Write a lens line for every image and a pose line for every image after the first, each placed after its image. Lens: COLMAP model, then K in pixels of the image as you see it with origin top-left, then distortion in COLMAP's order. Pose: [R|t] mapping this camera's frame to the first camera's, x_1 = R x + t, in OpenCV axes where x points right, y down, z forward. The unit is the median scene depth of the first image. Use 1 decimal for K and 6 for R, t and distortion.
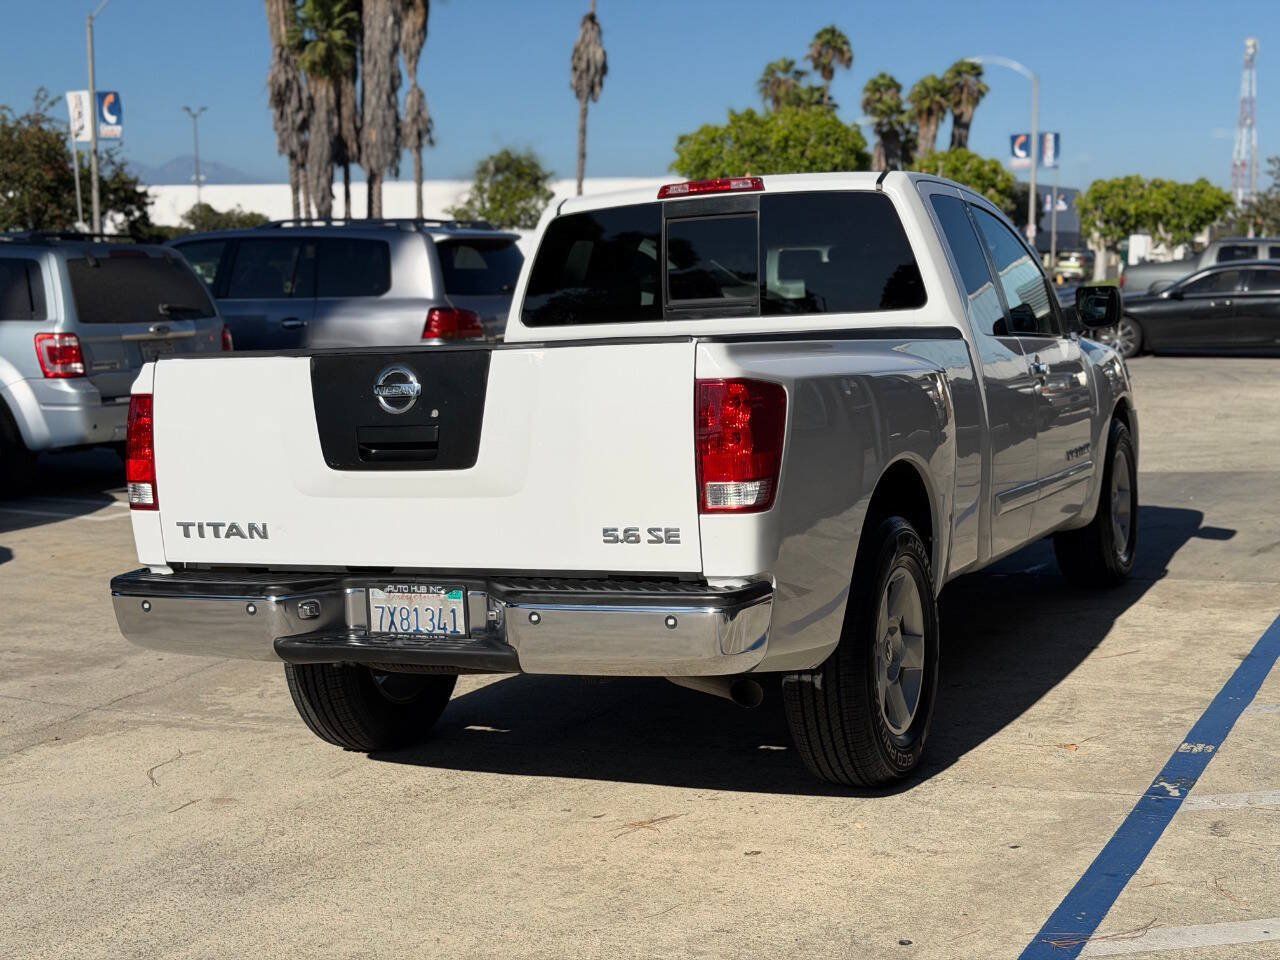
lens RADIAL K [[1763.2, 0, 635.2], [0, 1763.2, 501.0], [0, 0, 1]] dist [0.194436, -0.435647]
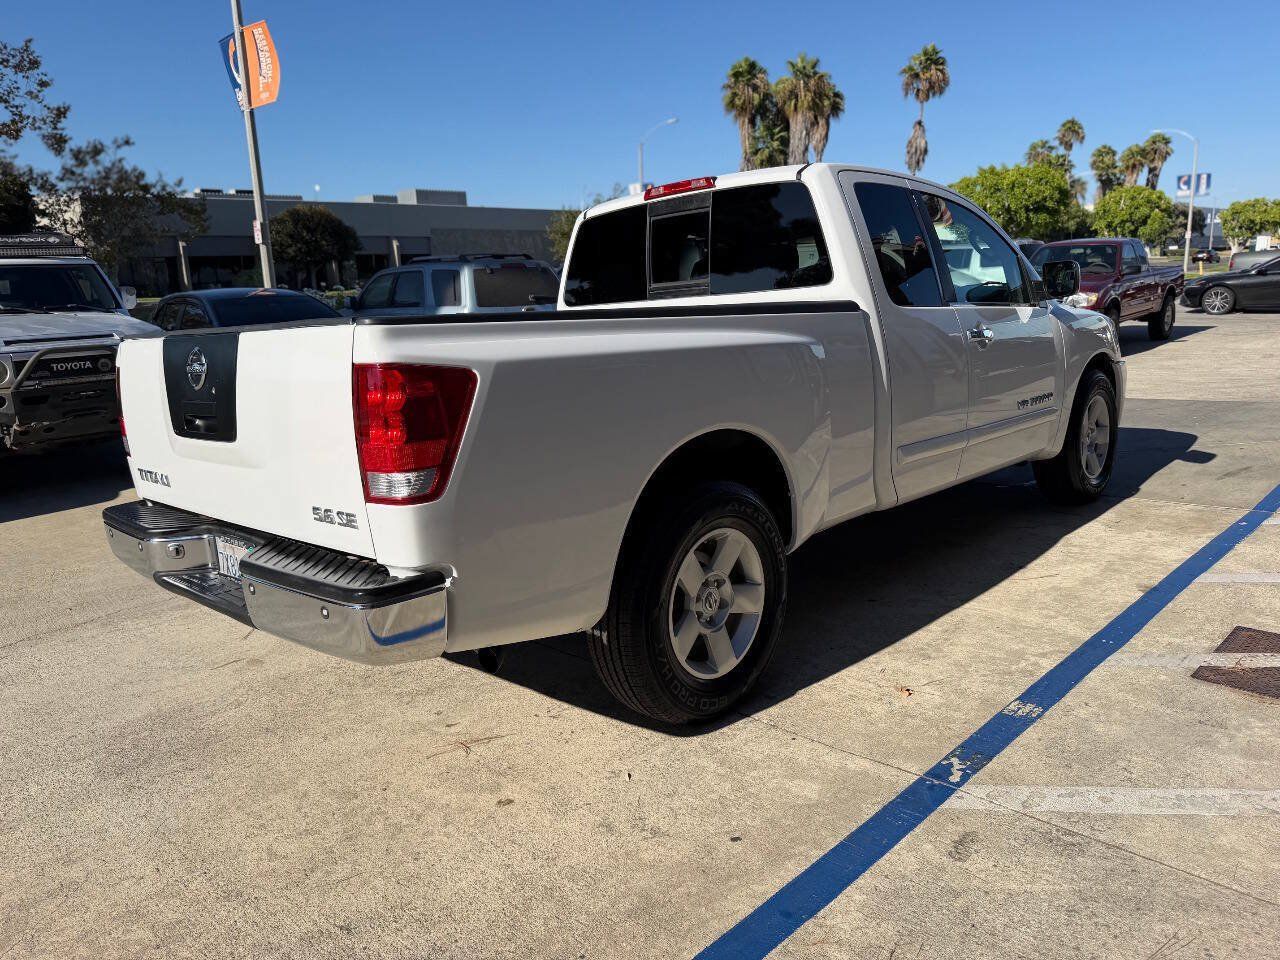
lens RADIAL K [[907.5, 0, 640.0], [0, 907.5, 480.0], [0, 0, 1]] dist [0.006412, -0.023008]
pose [[0.947477, 0.042575, -0.316979, 0.150955], [-0.011675, 0.995044, 0.098752, -0.025151], [0.319612, -0.089865, 0.943278, 0.254762]]
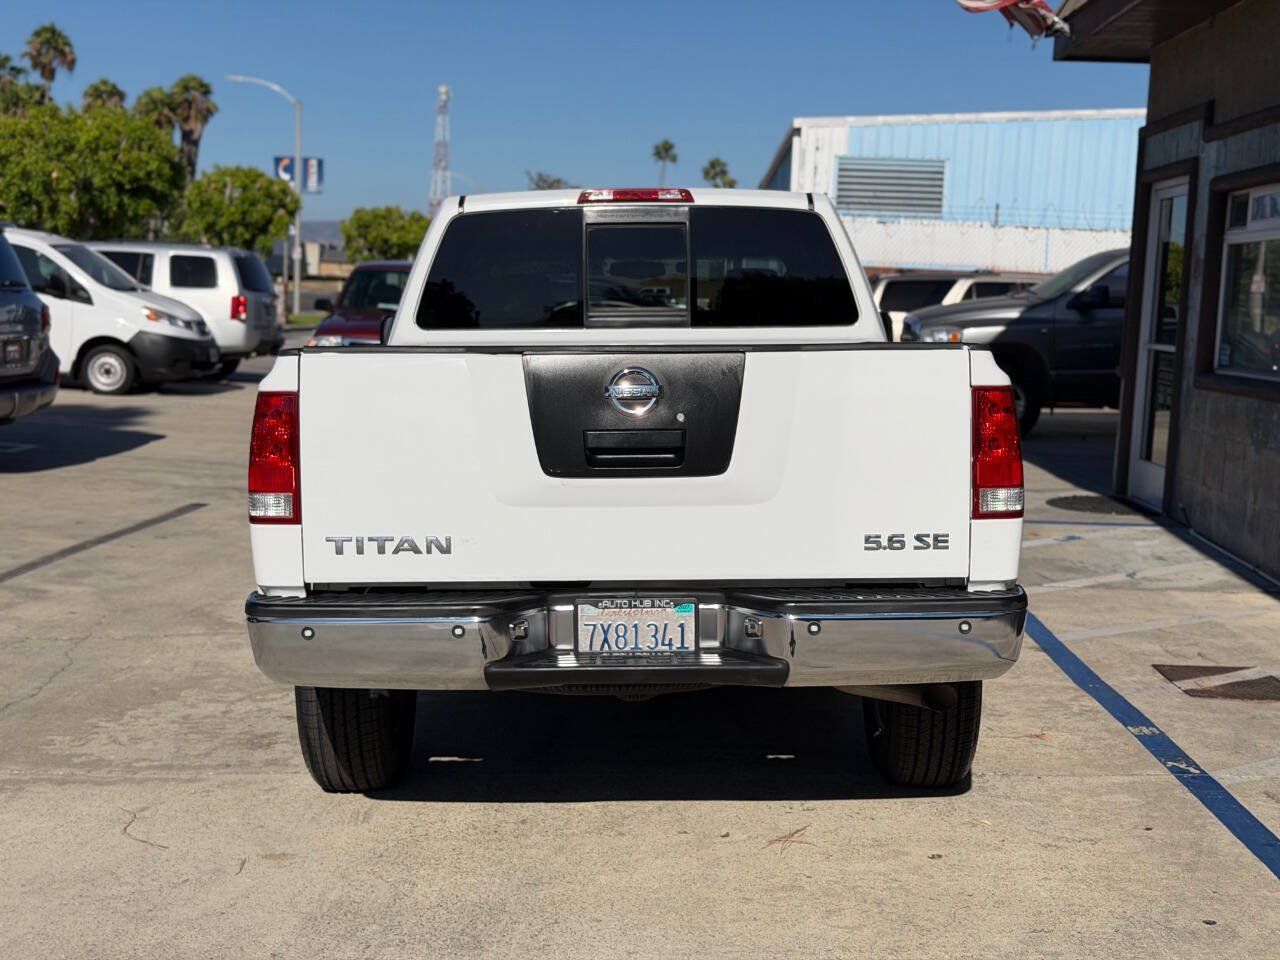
lens RADIAL K [[1768.4, 0, 640.0], [0, 1768.4, 480.0], [0, 0, 1]] dist [0.192854, -0.411791]
pose [[0.906489, -0.000742, 0.422228, -0.250741], [0.010832, 0.999710, -0.021499, 0.002063], [-0.422090, 0.024063, 0.906235, 0.069935]]
